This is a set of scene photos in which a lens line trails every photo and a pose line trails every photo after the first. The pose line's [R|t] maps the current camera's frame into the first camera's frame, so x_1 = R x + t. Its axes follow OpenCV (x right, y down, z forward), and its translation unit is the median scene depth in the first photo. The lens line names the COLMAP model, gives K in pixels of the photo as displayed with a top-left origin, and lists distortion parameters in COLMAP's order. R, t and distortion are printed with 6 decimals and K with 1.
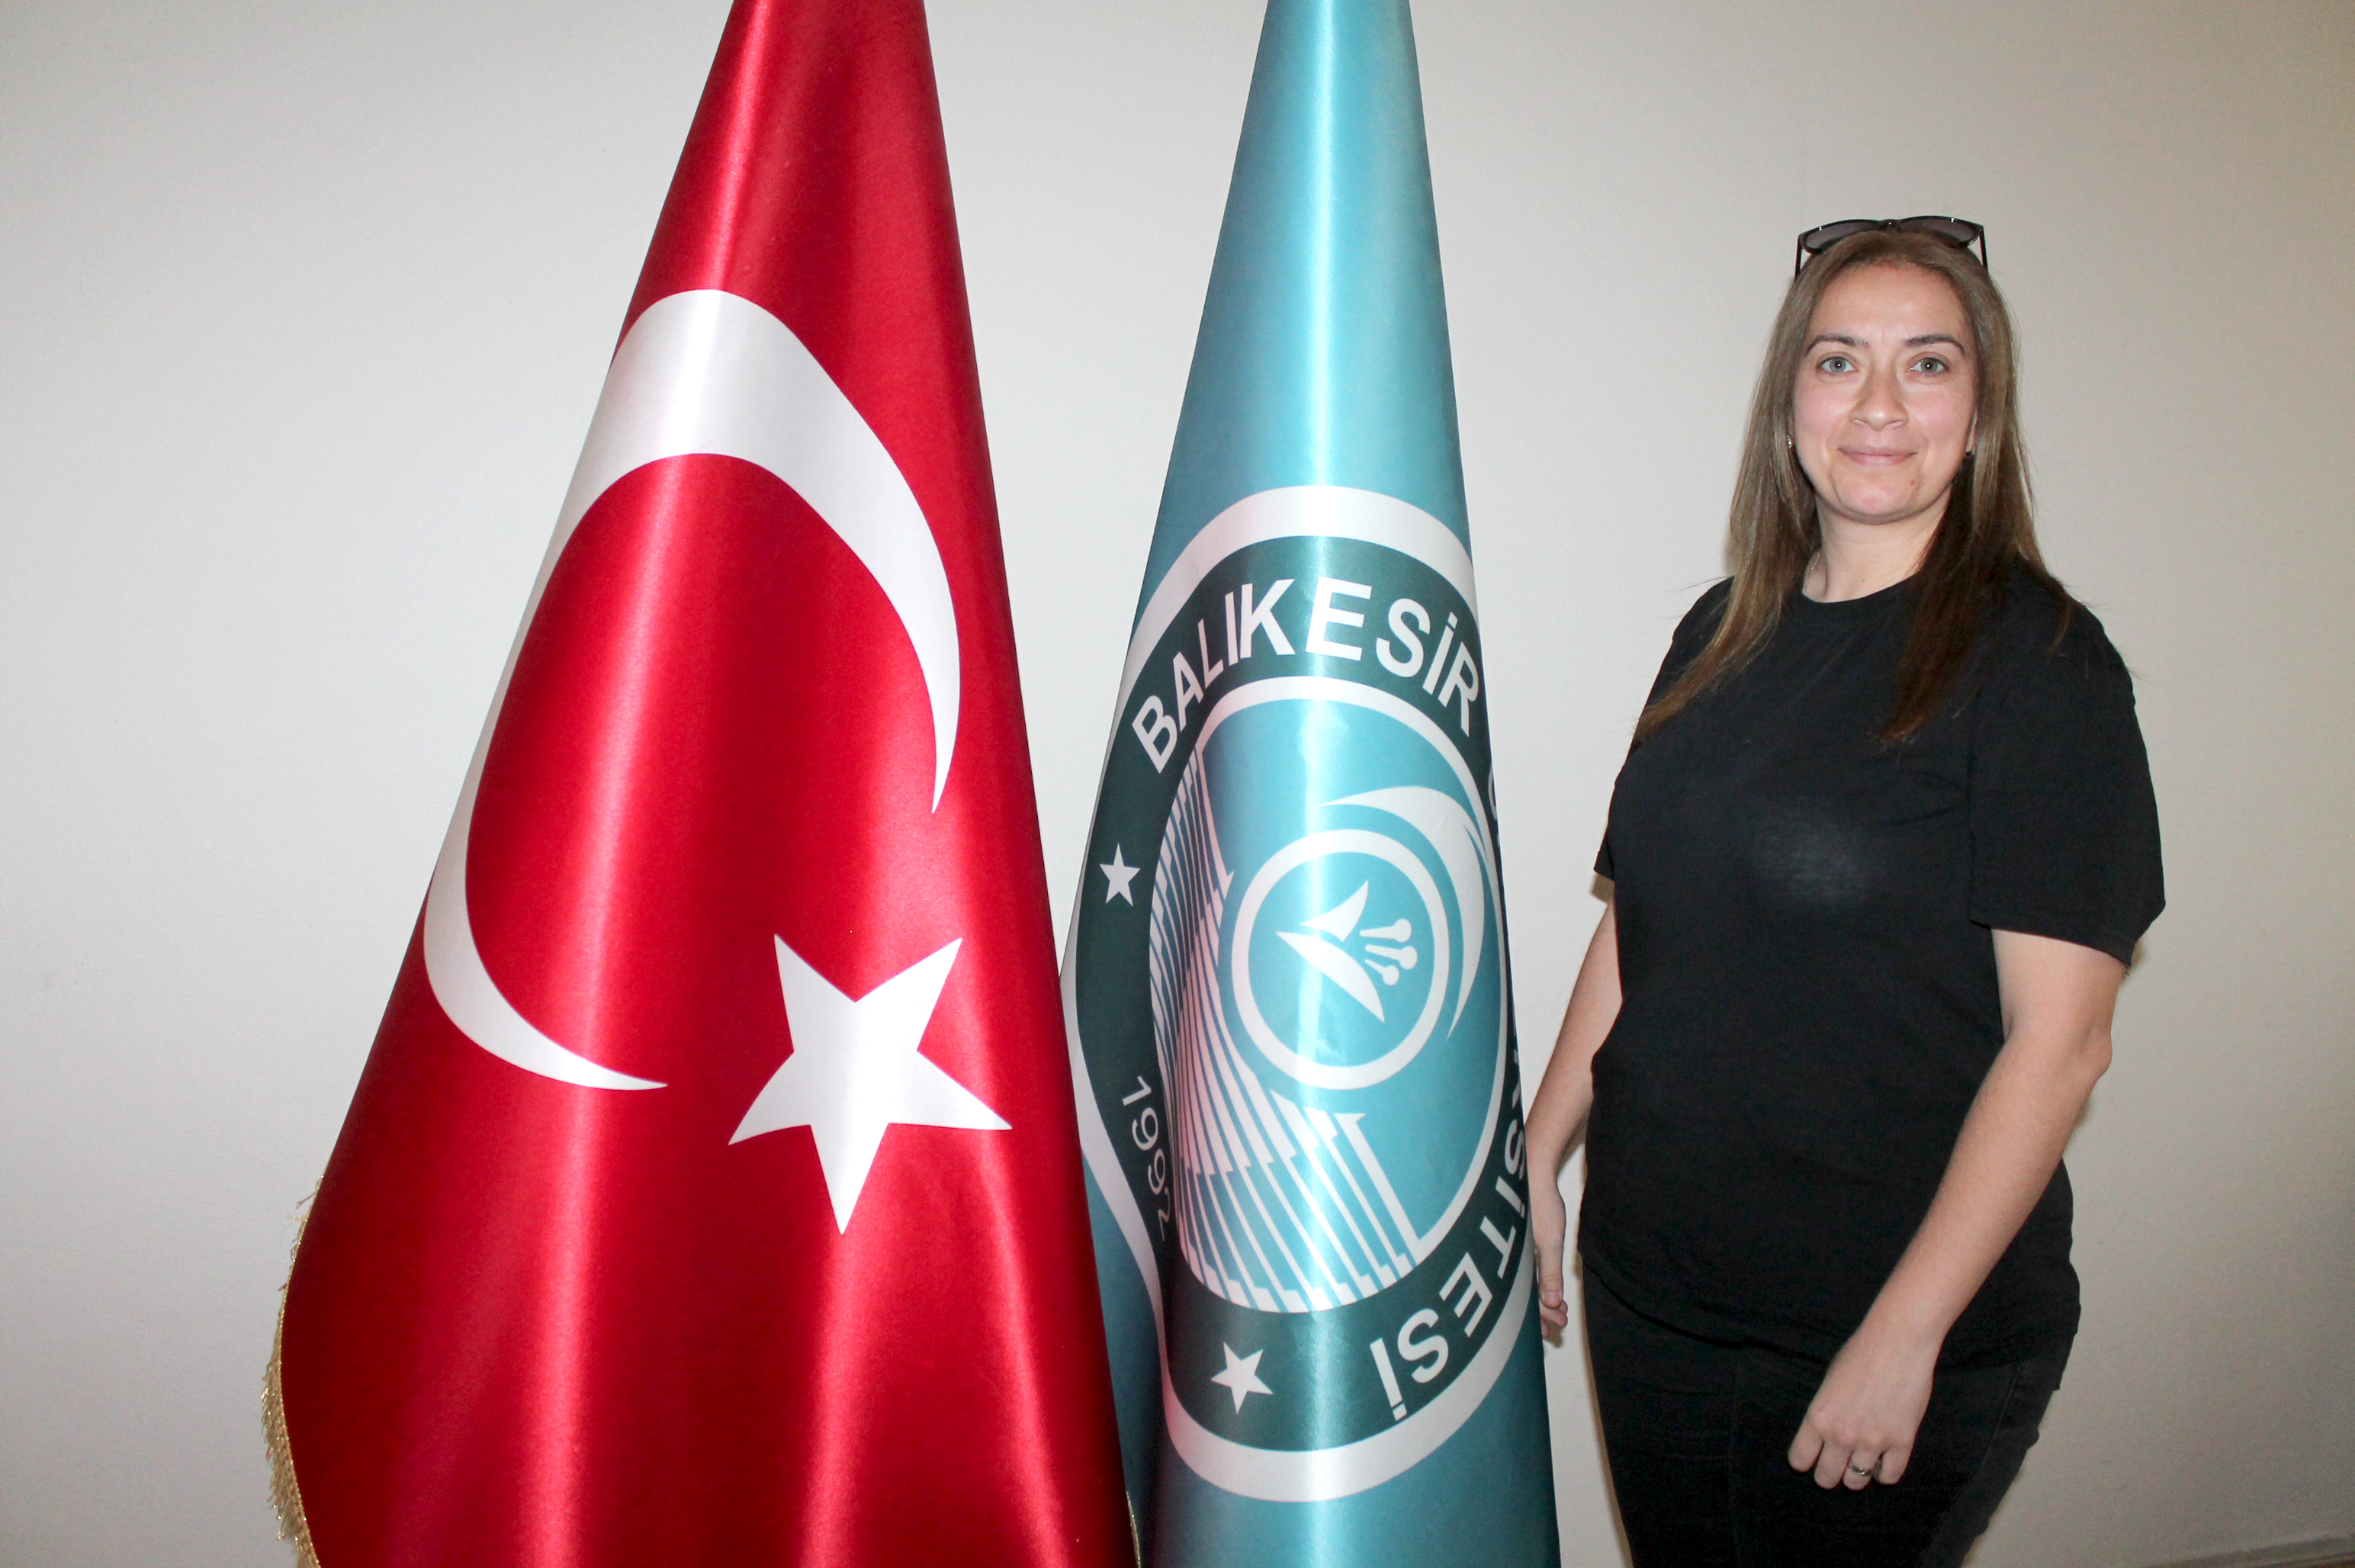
lens RADIAL K [[1929.0, 0, 1182.7], [0, 1929.0, 781.1], [0, 0, 1]] dist [-0.122516, 0.010549]
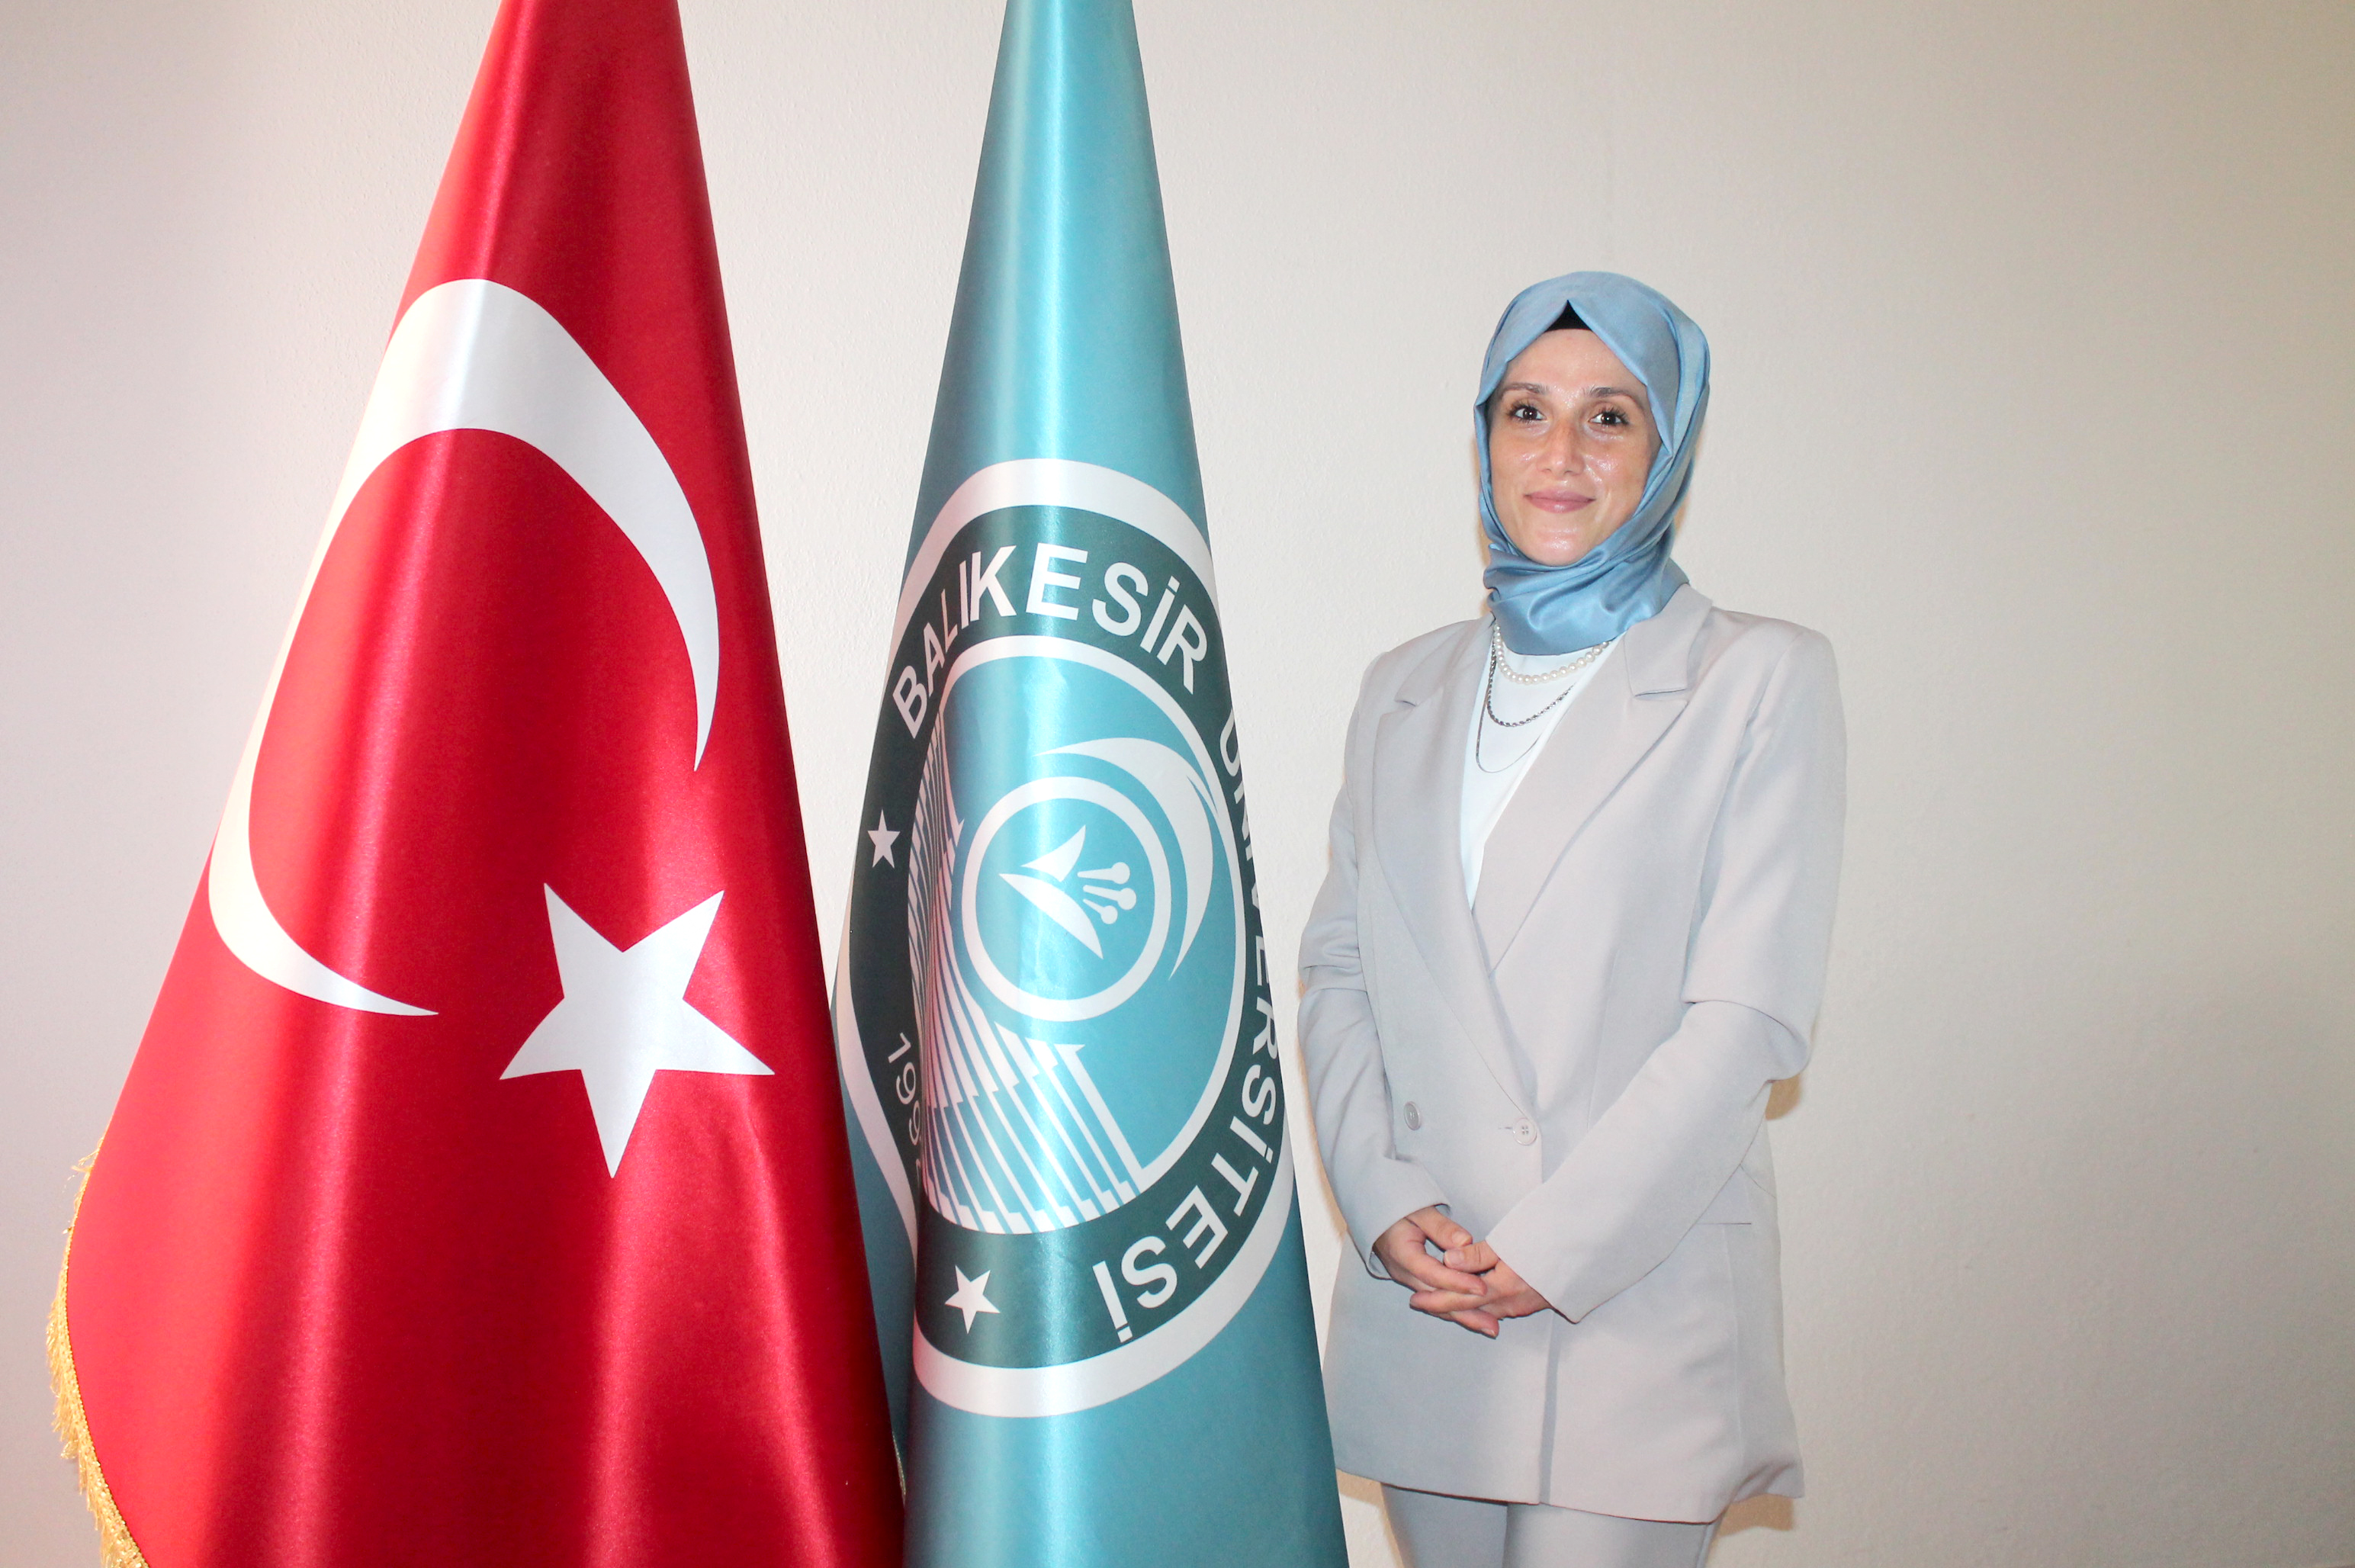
lens RADIAL K [[2279.0, 0, 1172.1], [0, 2279.0, 782.5], [0, 0, 1]] dist [-0.148459, 0.159289]
pose [[0.999737, -0.009508, -0.020858, 0.167546], [0.008486, 0.998784, -0.048564, 0.088164], [0.021295, 0.048374, 0.998602, -0.254907]]
